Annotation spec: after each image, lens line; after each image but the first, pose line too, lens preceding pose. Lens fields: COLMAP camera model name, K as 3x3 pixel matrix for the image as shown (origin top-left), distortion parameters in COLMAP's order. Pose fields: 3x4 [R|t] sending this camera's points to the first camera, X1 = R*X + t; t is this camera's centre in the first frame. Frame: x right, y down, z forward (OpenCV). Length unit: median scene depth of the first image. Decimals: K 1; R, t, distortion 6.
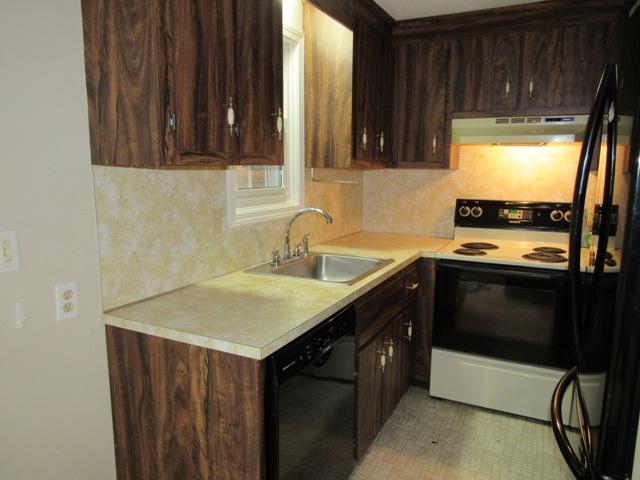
lens RADIAL K [[456.8, 0, 319.2], [0, 456.8, 239.2], [0, 0, 1]] dist [-0.028959, 0.008820]
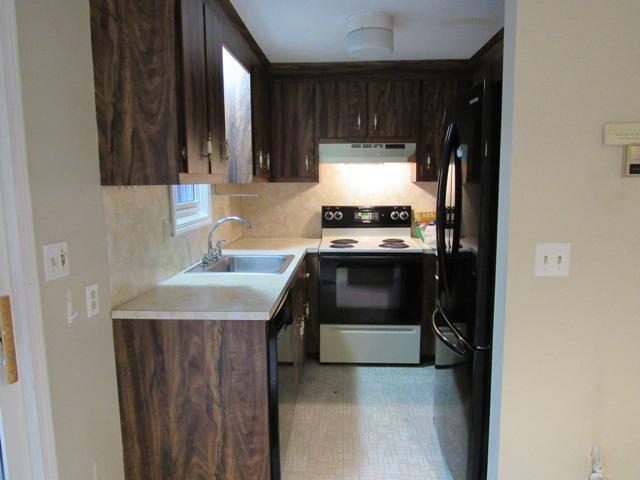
lens RADIAL K [[456.8, 0, 321.4], [0, 456.8, 240.1], [0, 0, 1]] dist [-0.028959, 0.008820]
pose [[0.914897, -0.065944, 0.398265, -0.265938], [0.075557, 0.997106, -0.008470, 0.019696], [-0.396553, 0.037841, 0.917231, -0.193060]]
